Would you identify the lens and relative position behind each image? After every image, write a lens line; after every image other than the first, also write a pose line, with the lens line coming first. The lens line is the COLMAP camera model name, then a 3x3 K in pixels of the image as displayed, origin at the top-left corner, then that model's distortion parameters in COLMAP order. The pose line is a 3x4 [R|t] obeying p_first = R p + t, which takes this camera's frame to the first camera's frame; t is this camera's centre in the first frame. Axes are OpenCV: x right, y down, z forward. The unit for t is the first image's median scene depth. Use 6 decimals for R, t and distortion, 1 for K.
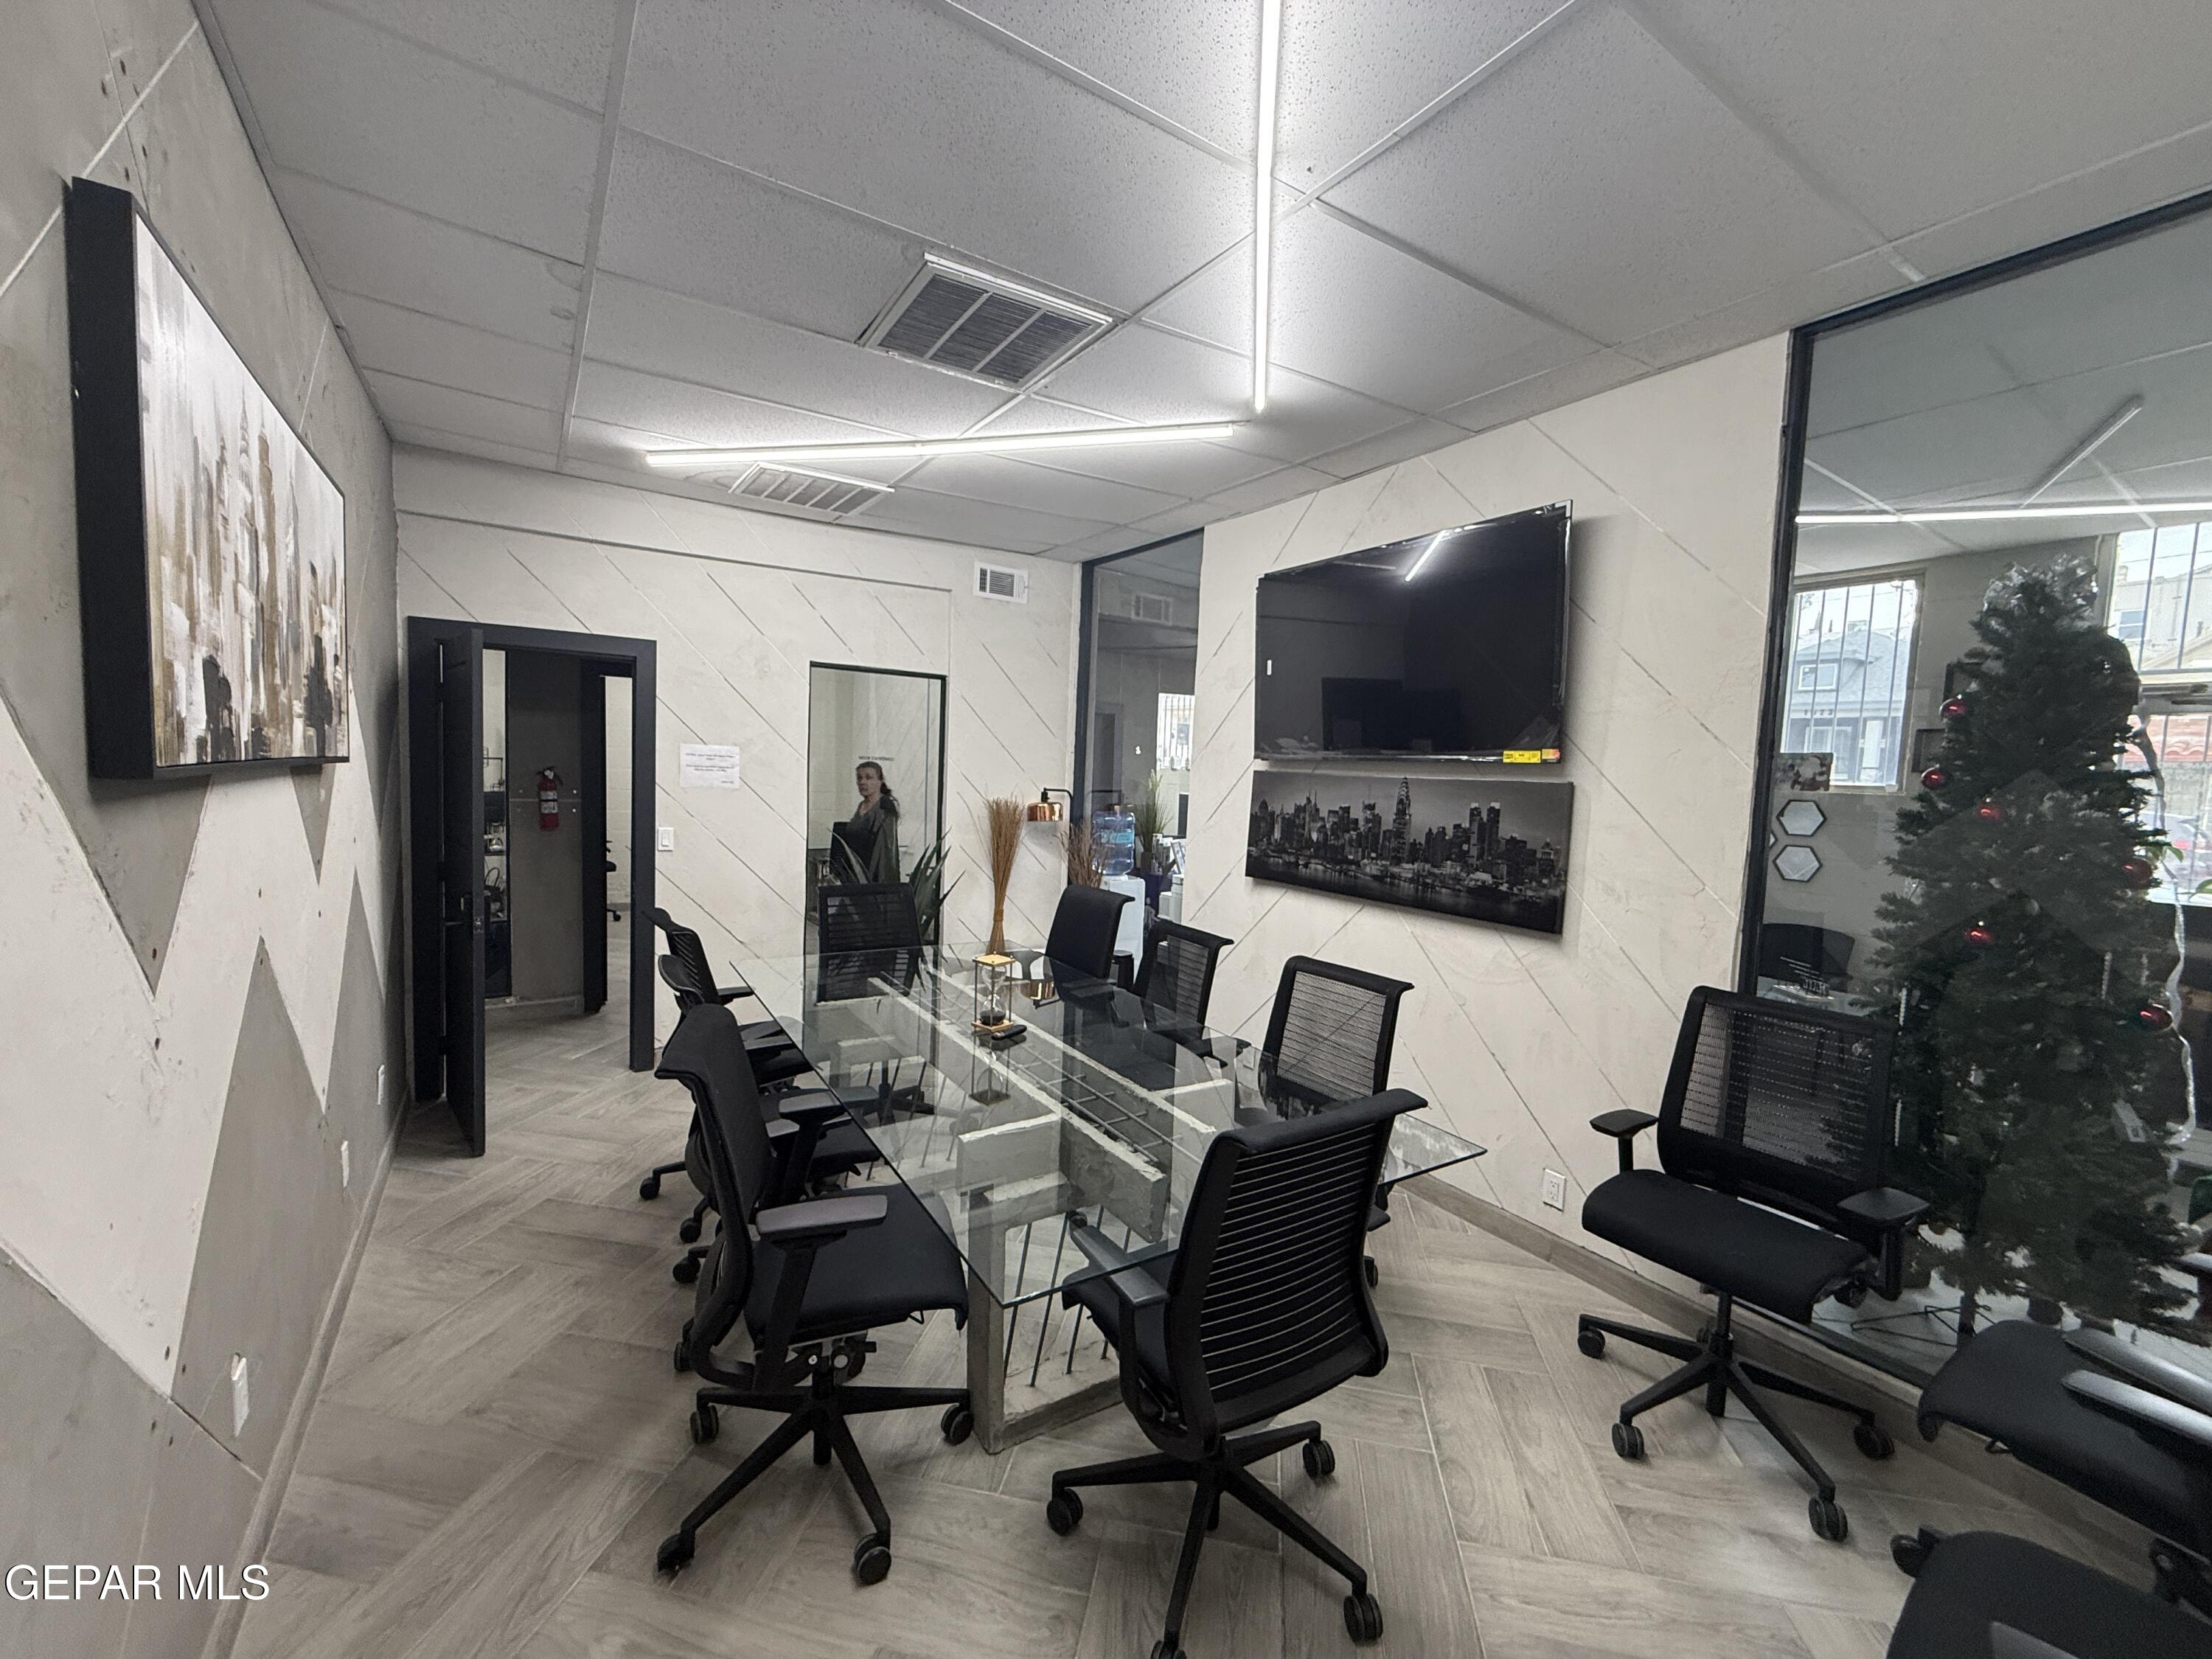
lens RADIAL K [[881.3, 0, 1093.8], [0, 881.3, 827.3], [0, 0, 1]] dist [0.000338, -0.000465]
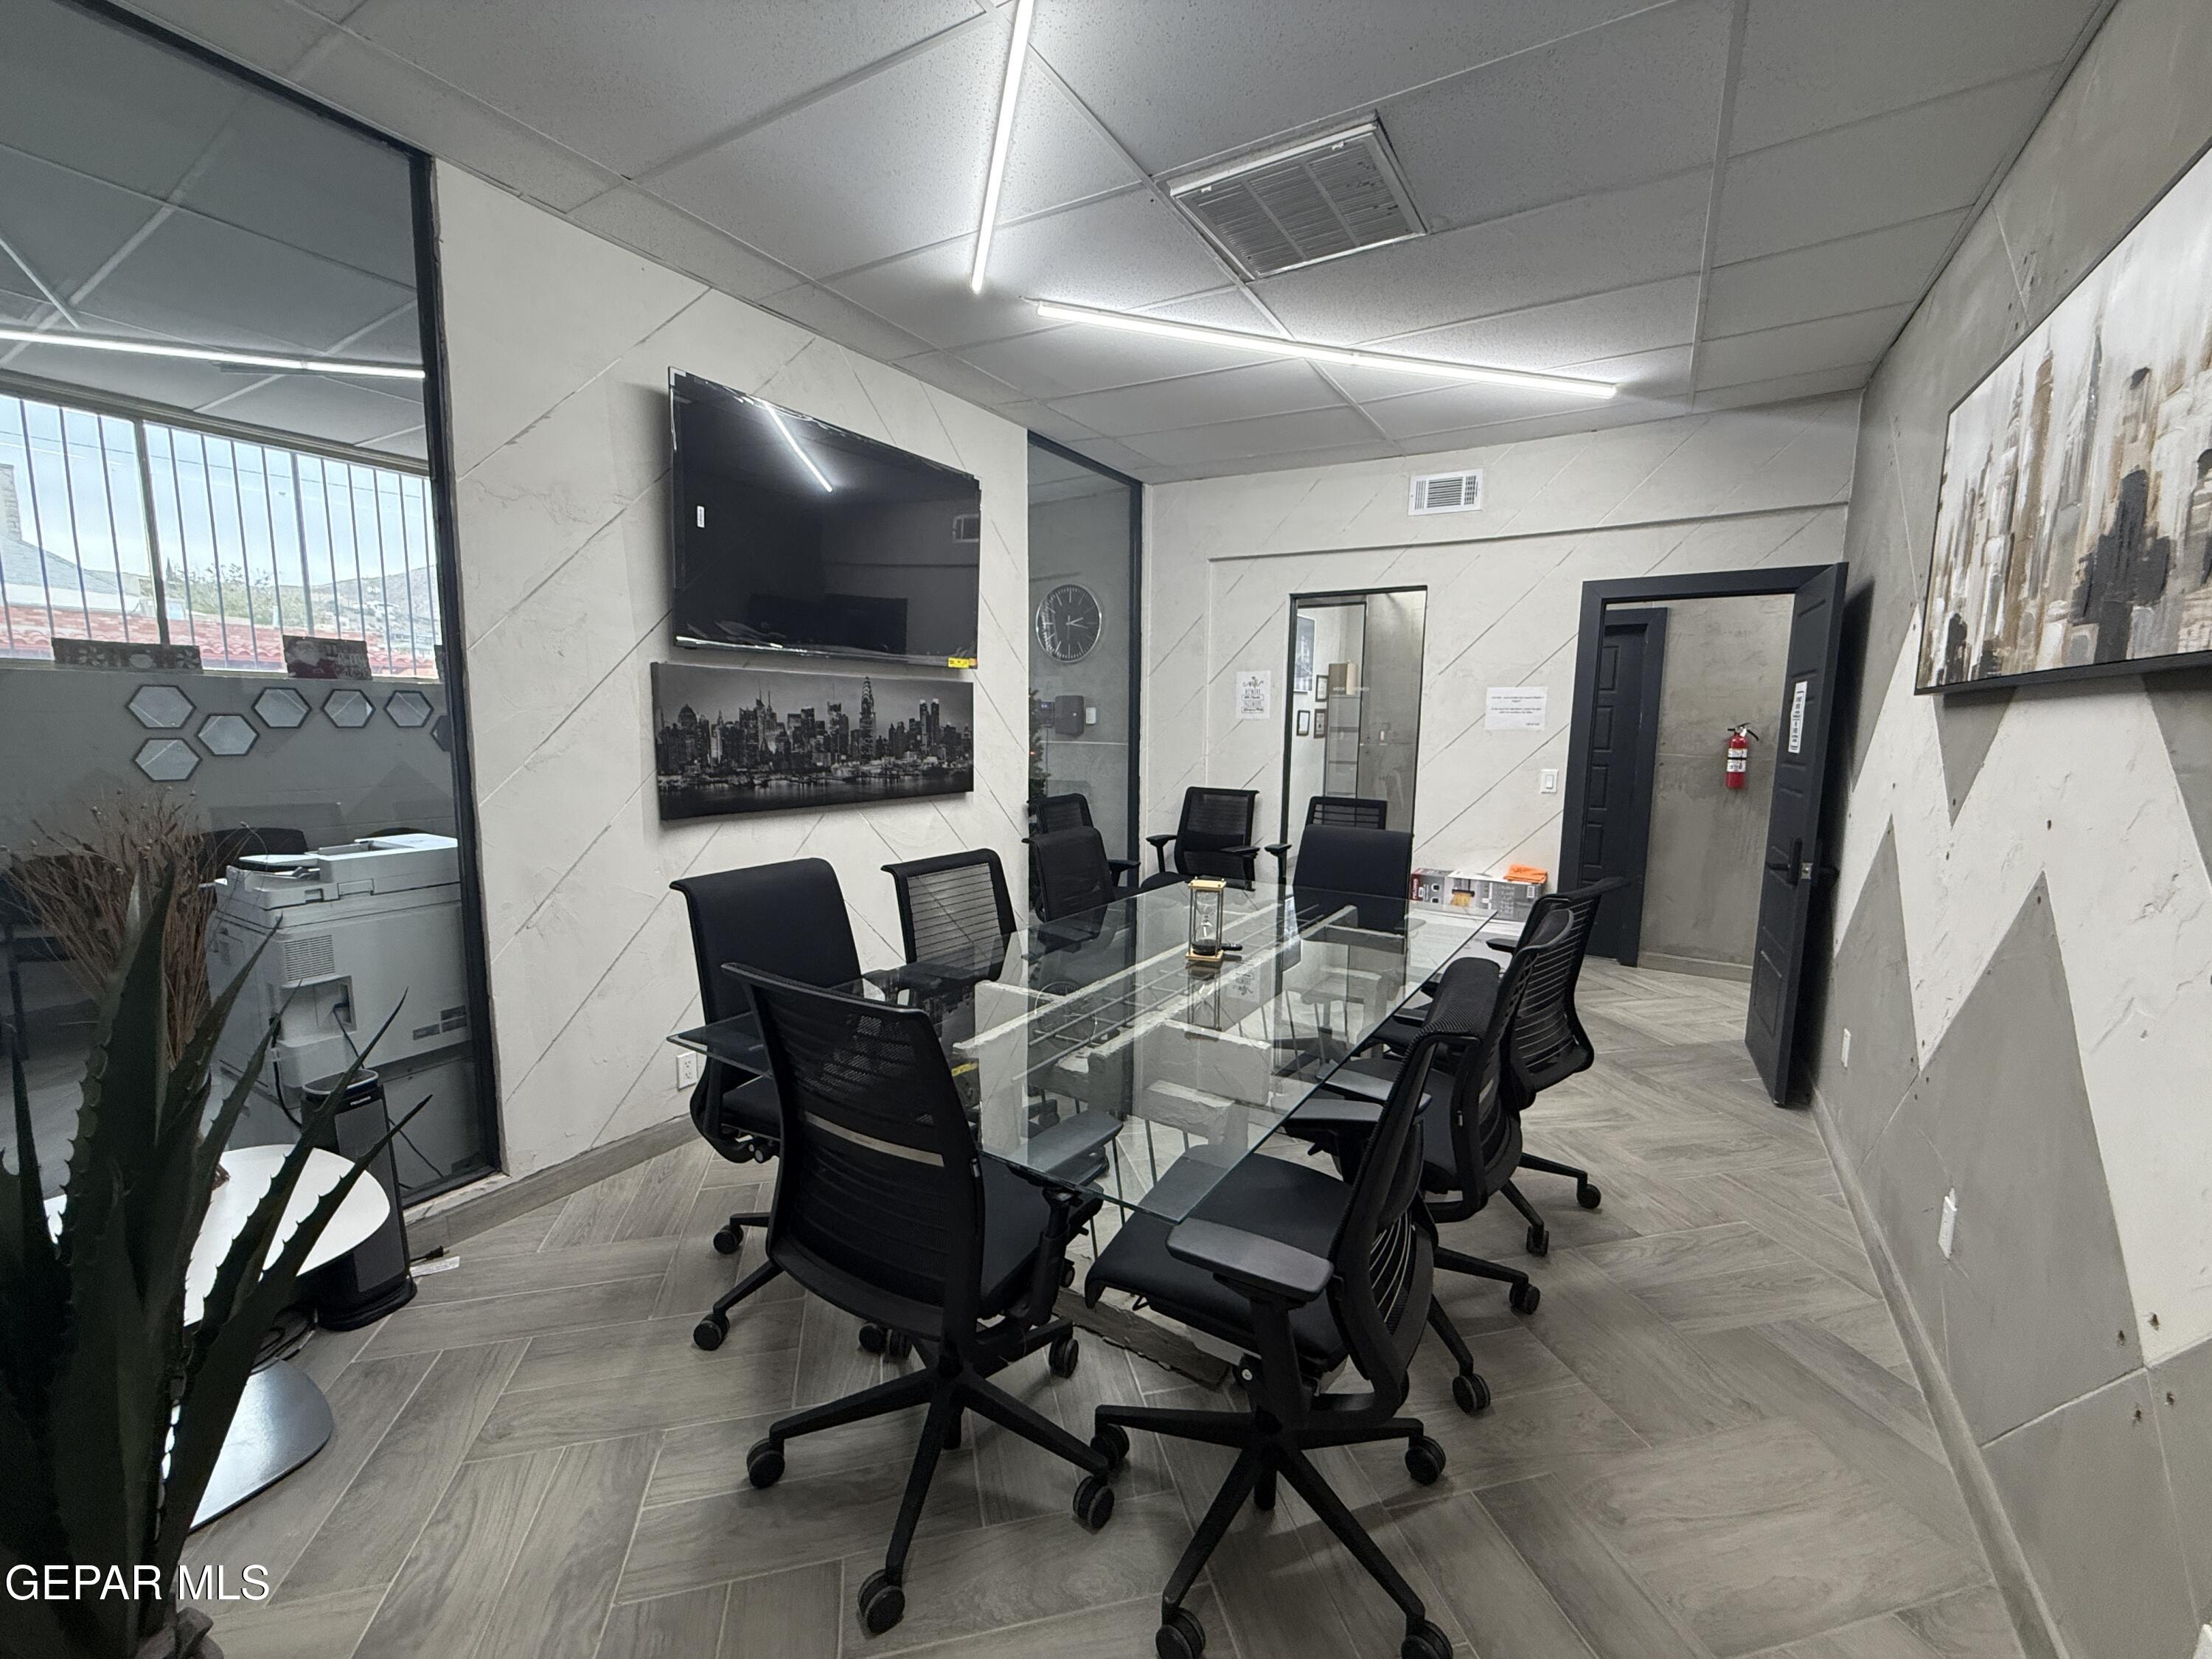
lens RADIAL K [[881.3, 0, 1101.9], [0, 881.3, 827.3], [0, 0, 1]] dist [0.000338, -0.000465]
pose [[-0.434641, -0.152080, 0.887671, -0.697840], [0.033891, 0.982179, 0.184866, -0.064424], [-0.899966, 0.110434, -0.421741, 1.190461]]
